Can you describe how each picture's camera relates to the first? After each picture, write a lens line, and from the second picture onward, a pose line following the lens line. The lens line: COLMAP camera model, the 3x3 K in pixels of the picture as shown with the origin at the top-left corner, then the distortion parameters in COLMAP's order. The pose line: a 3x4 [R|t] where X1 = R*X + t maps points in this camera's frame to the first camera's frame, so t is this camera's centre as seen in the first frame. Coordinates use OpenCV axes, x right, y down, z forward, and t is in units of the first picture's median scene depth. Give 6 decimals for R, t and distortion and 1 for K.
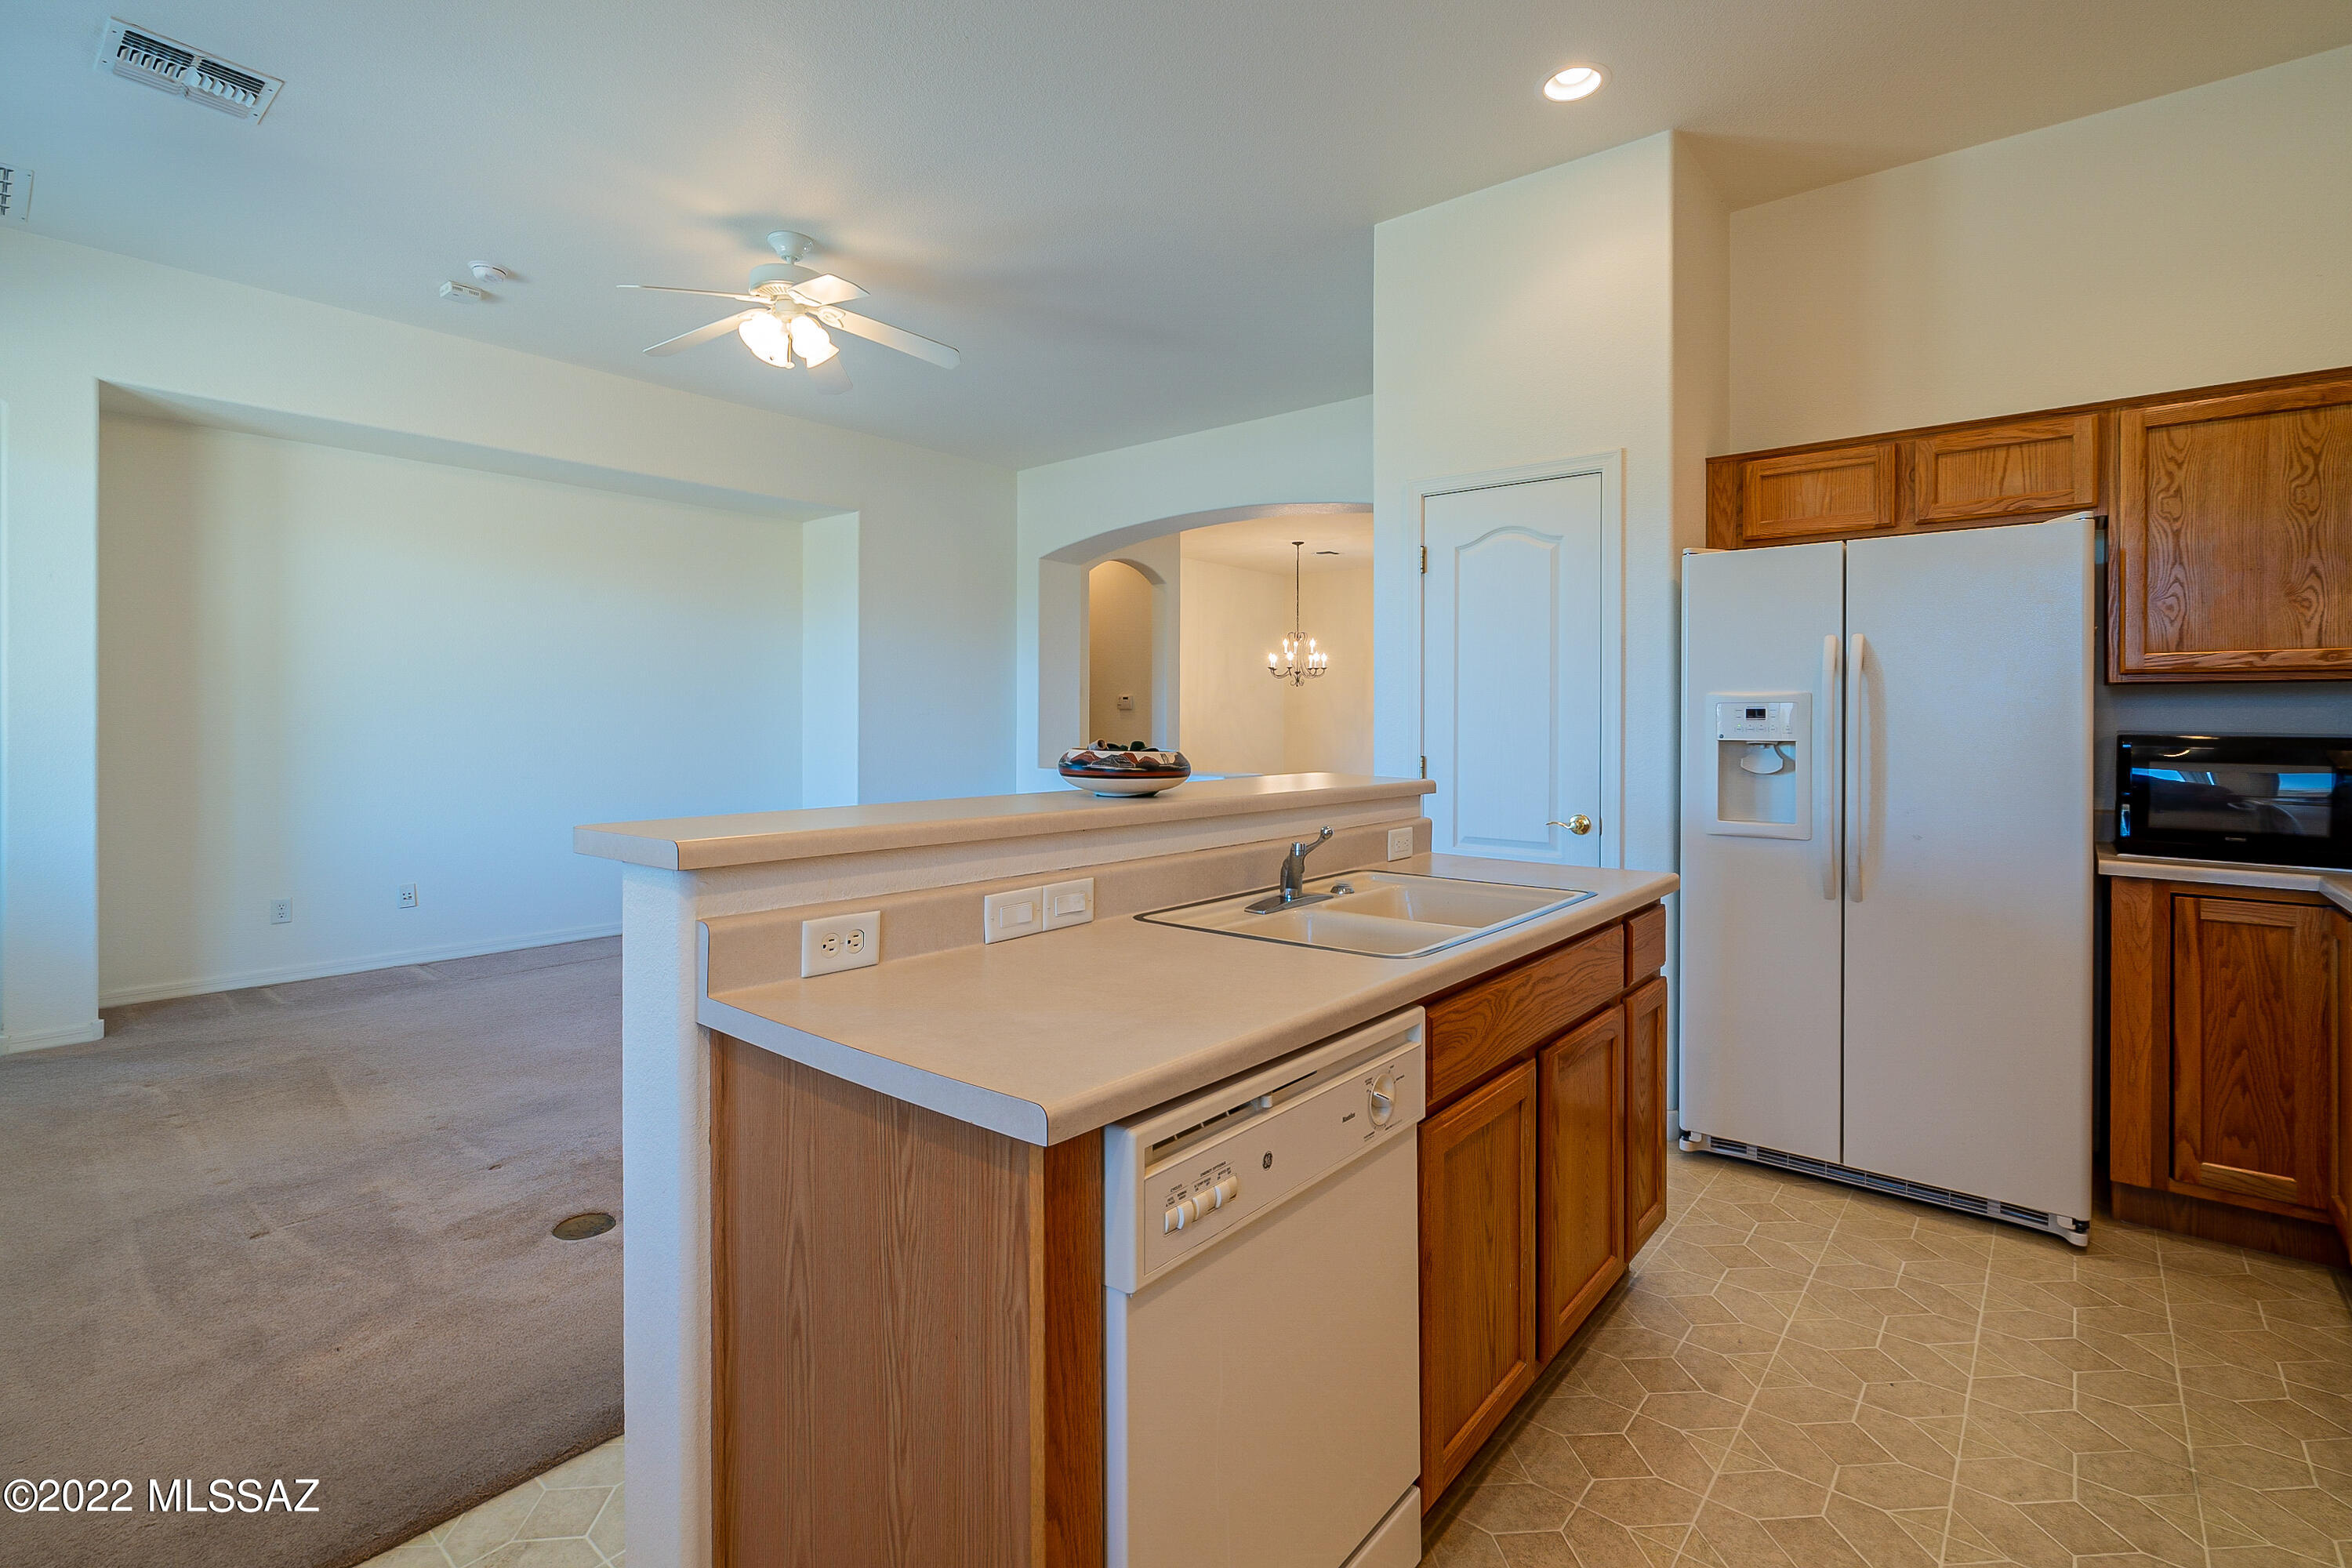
lens RADIAL K [[1067.0, 0, 1167.1], [0, 1067.0, 720.0], [0, 0, 1]] dist [-0.005048, 0.002043]
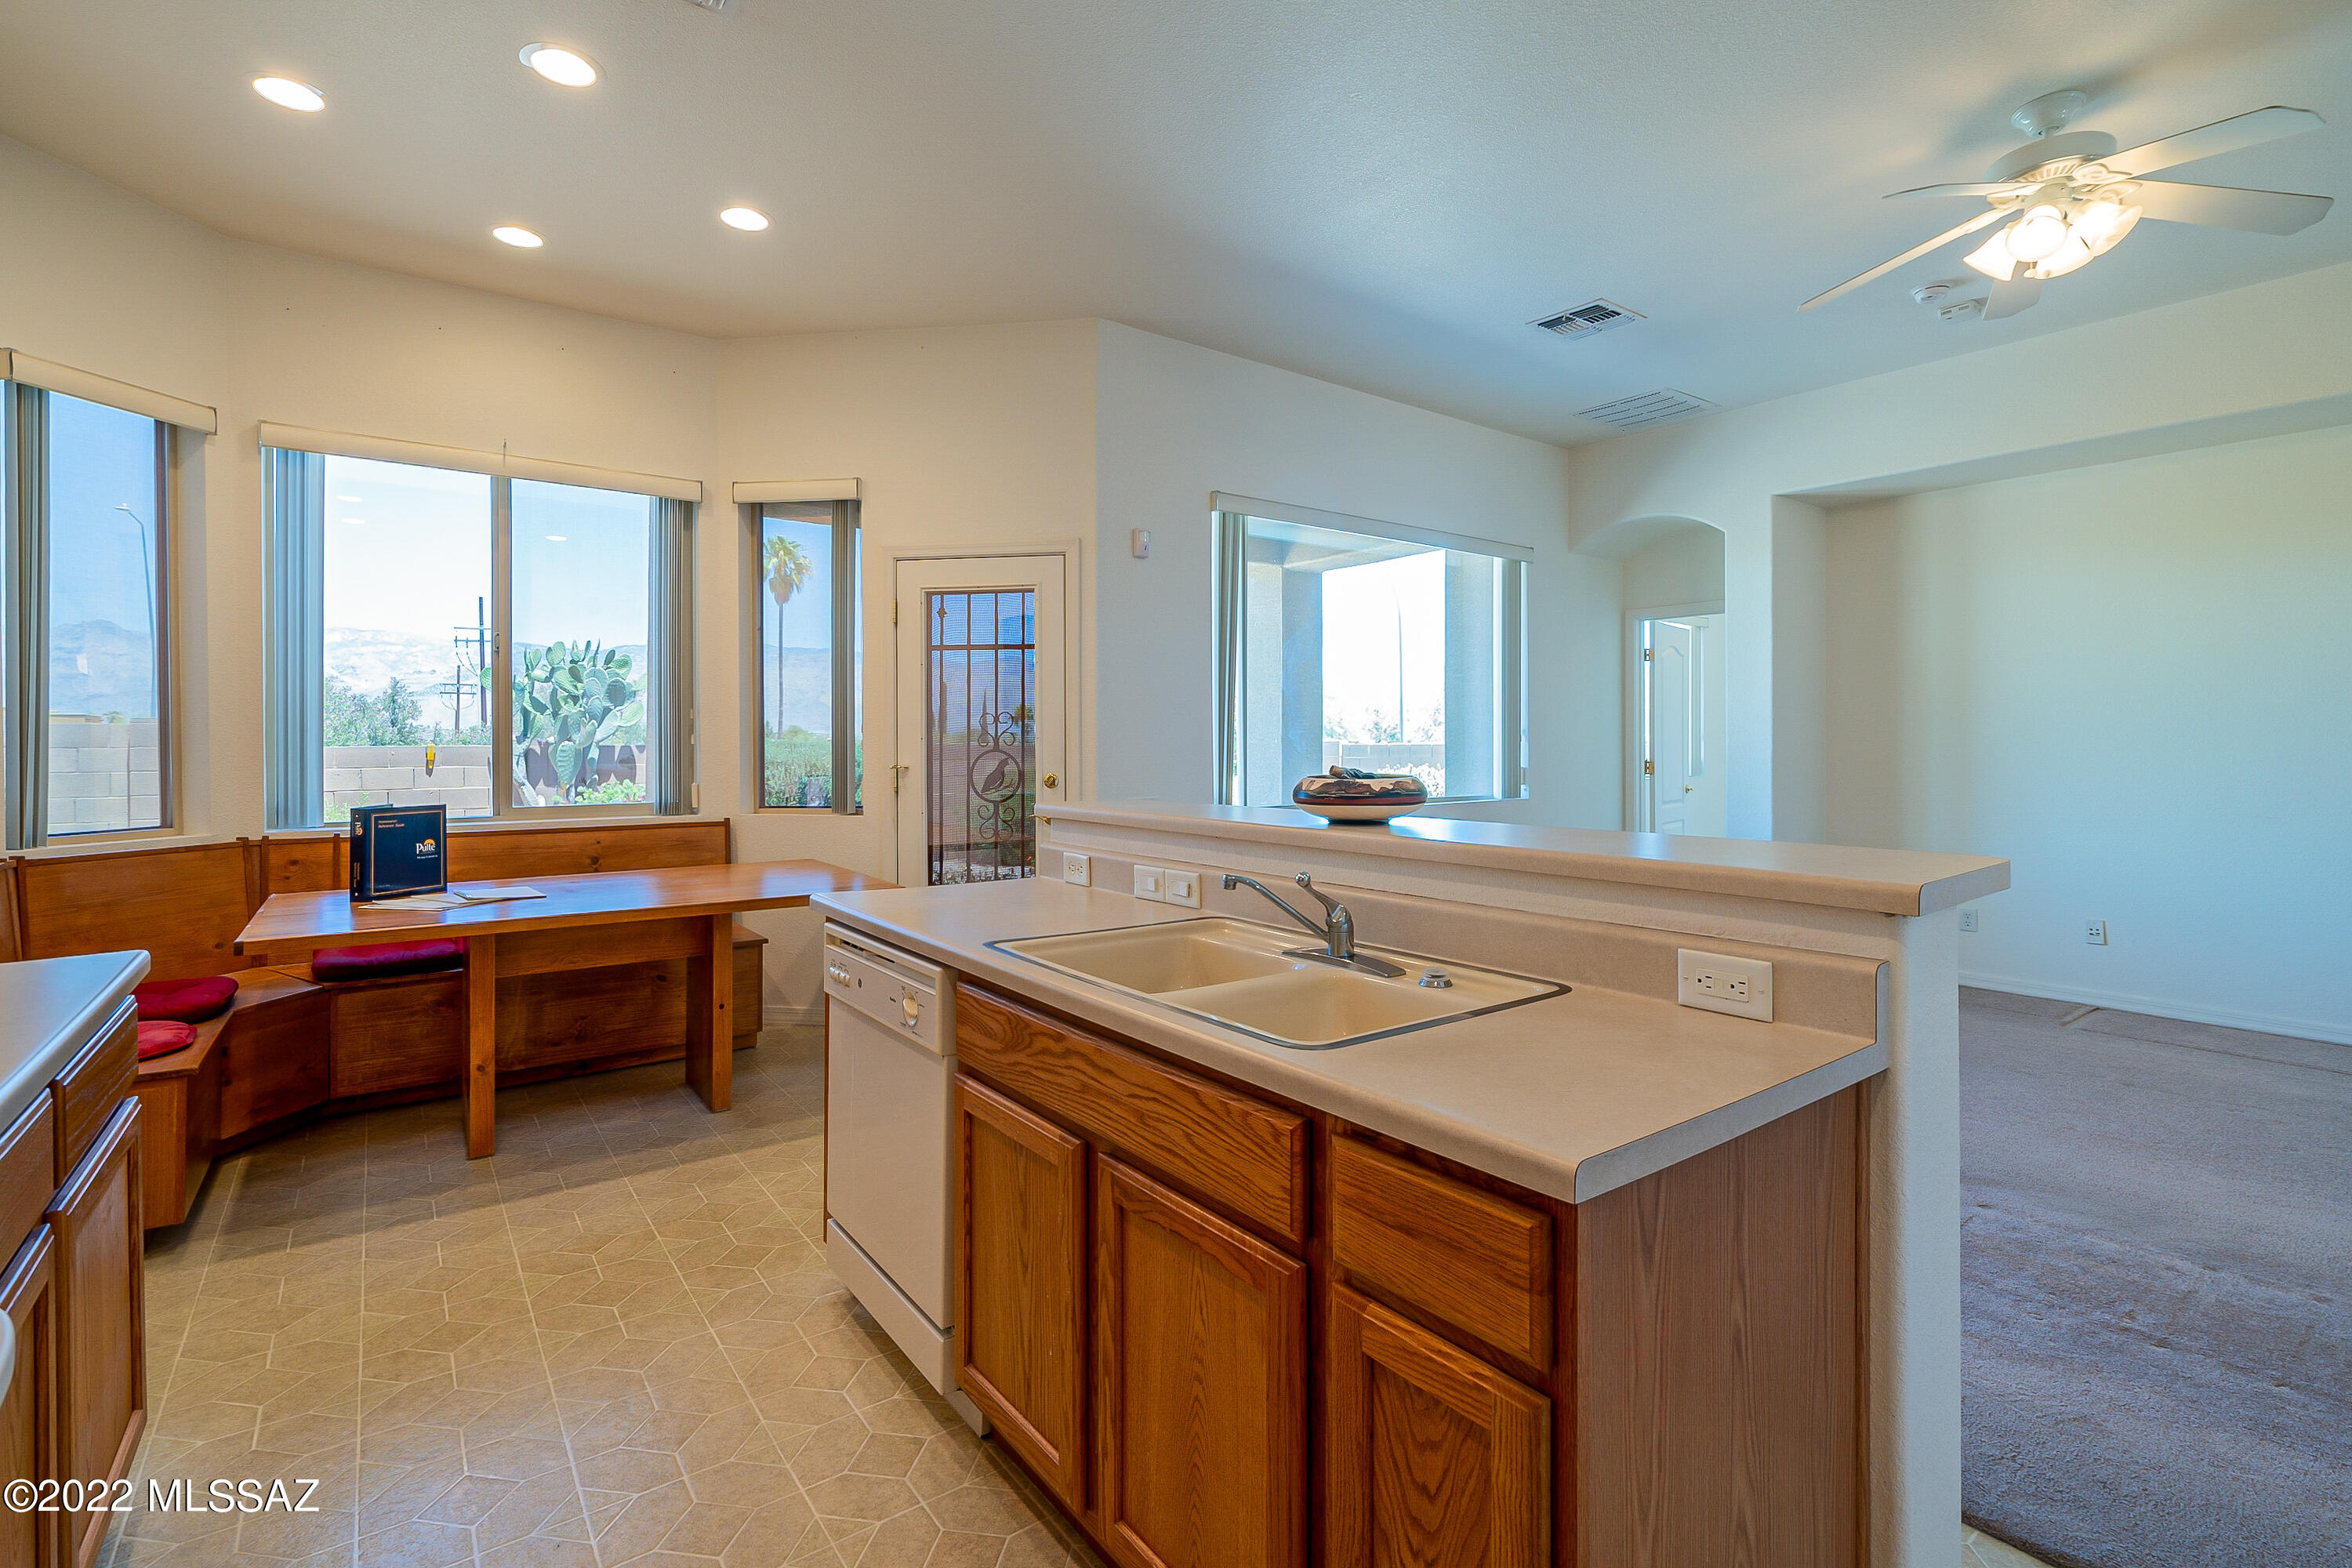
lens RADIAL K [[1067.0, 0, 1151.5], [0, 1067.0, 752.4], [0, 0, 1]] dist [-0.005048, 0.002043]
pose [[-0.243460, 0.007621, -0.969881, 1.449849], [0.004043, 0.999968, 0.006843, -0.006132], [0.969903, -0.002255, -0.243483, 1.556648]]
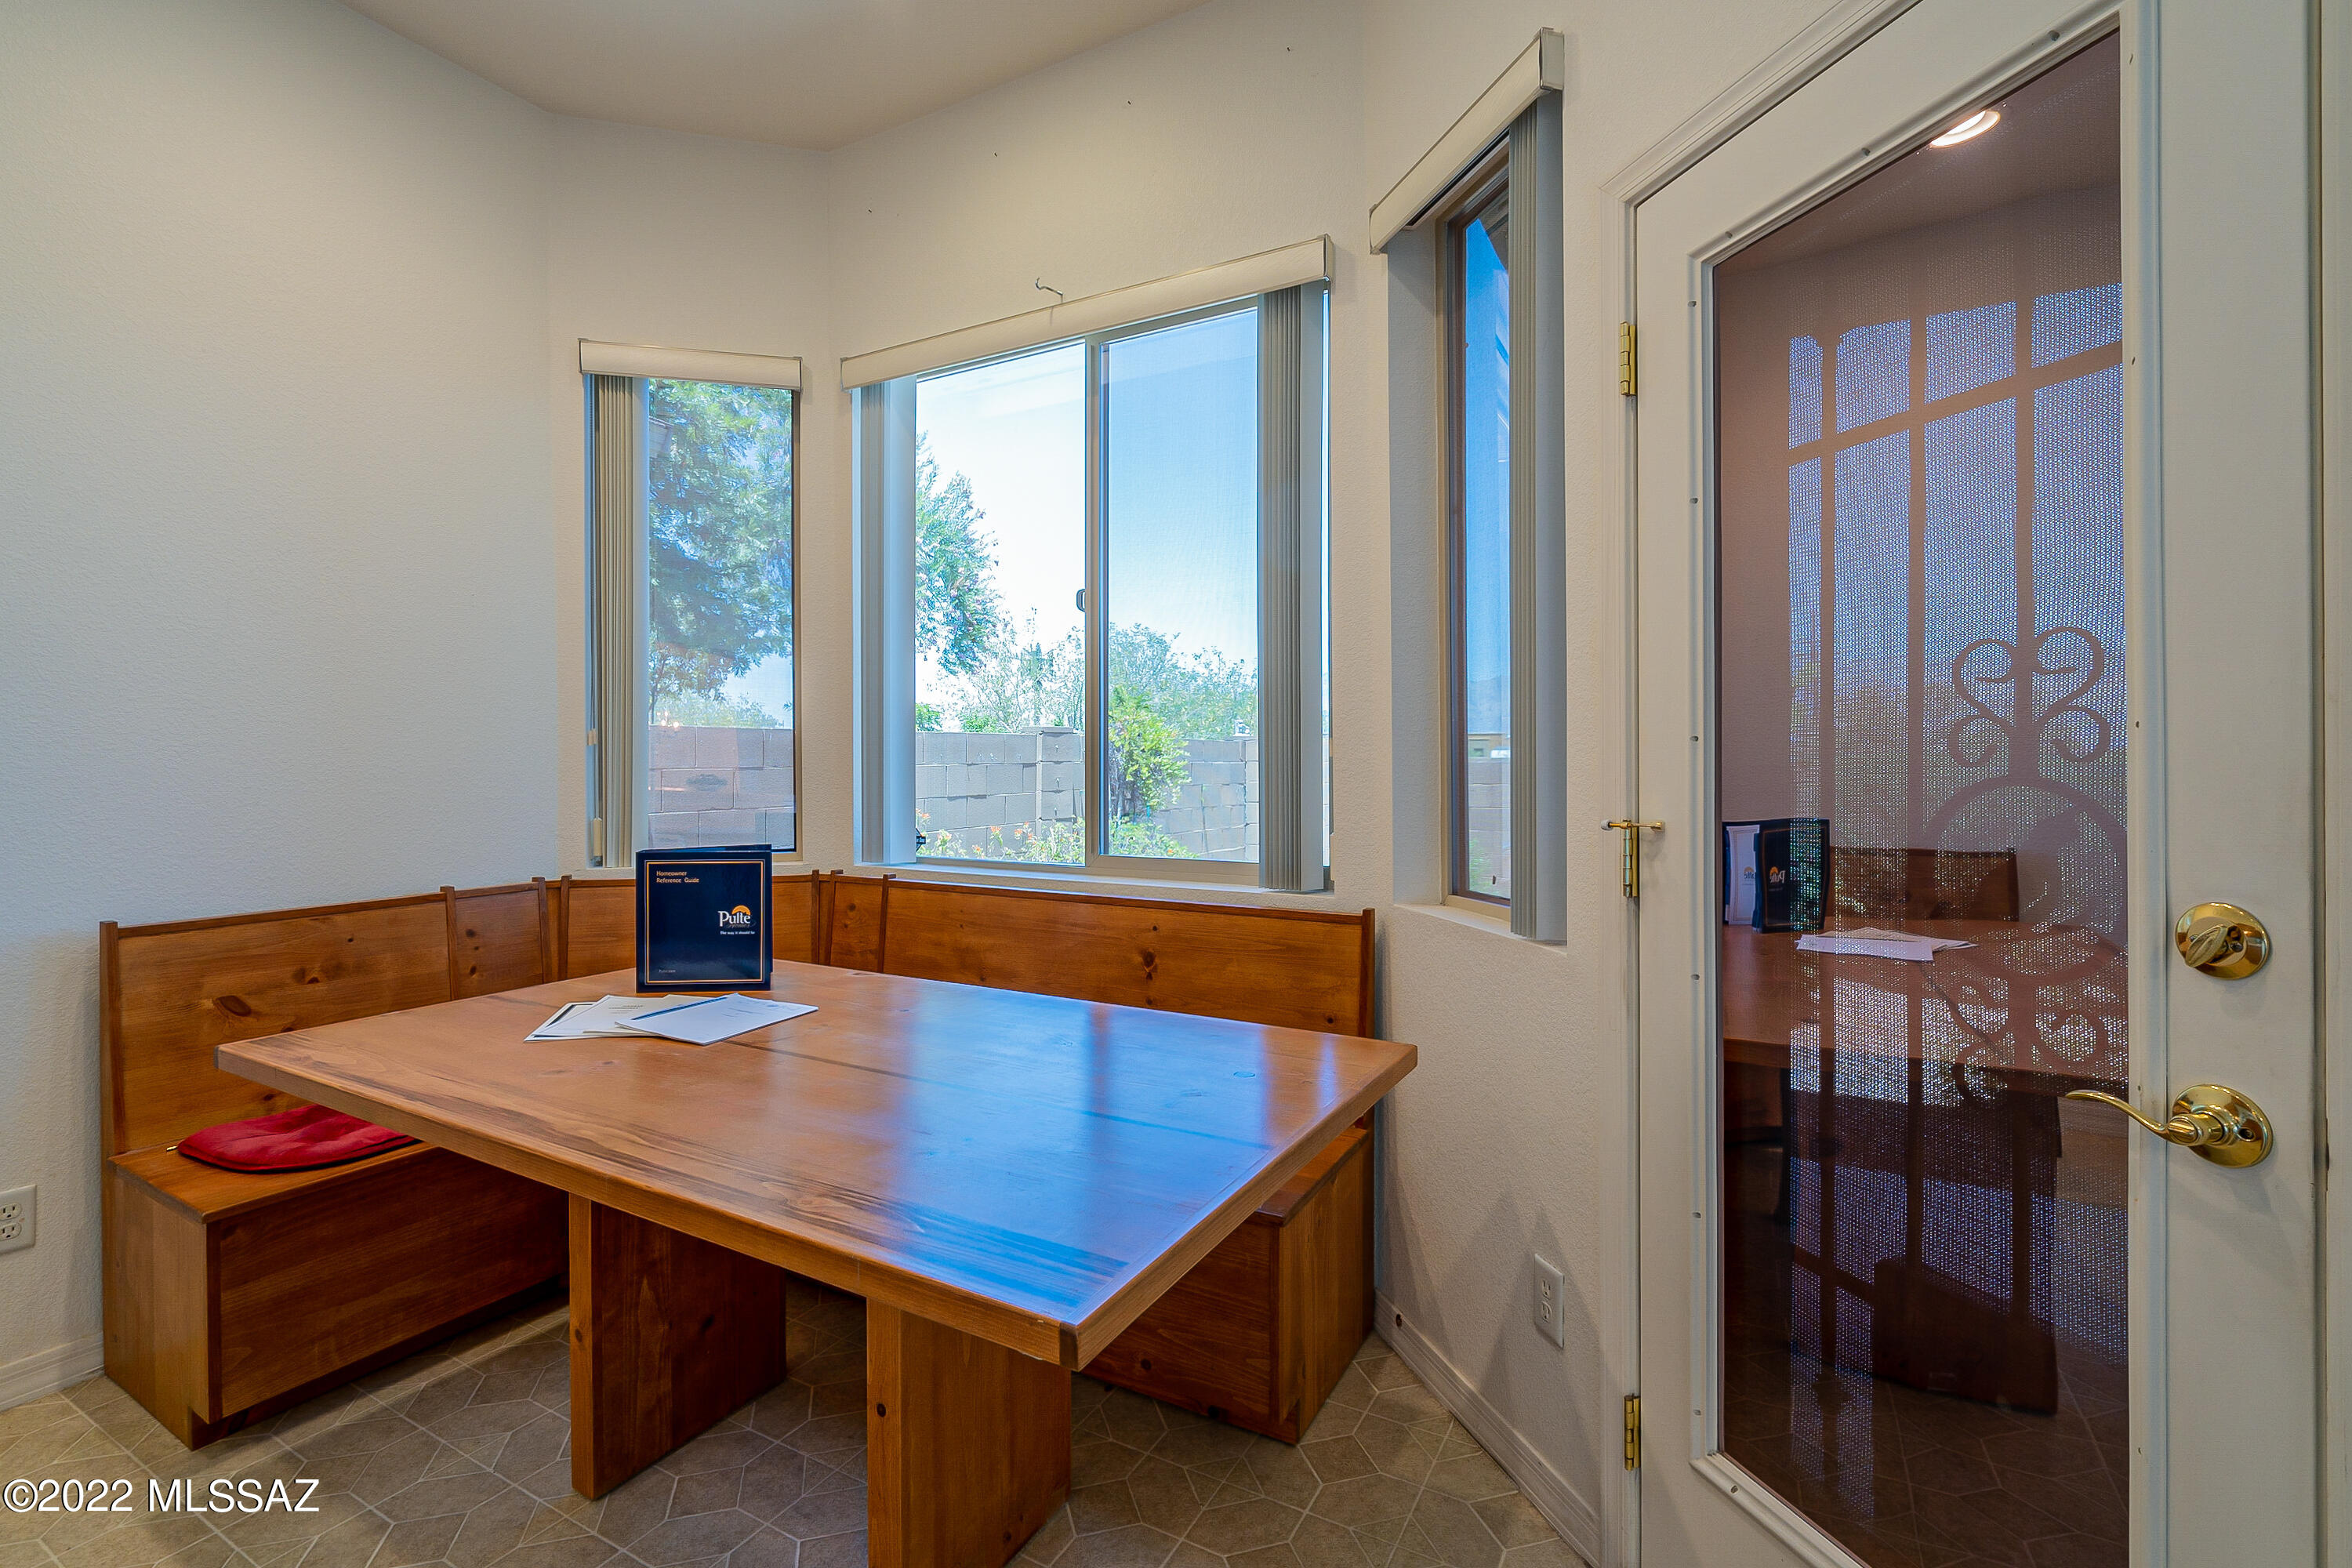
lens RADIAL K [[1067.0, 0, 1163.8], [0, 1067.0, 760.4], [0, 0, 1]] dist [-0.005048, 0.002043]
pose [[-0.983577, -0.001144, -0.180486, -0.818087], [-0.000612, 0.999995, -0.003002, -0.003189], [0.180489, -0.002843, -0.983573, 0.998021]]
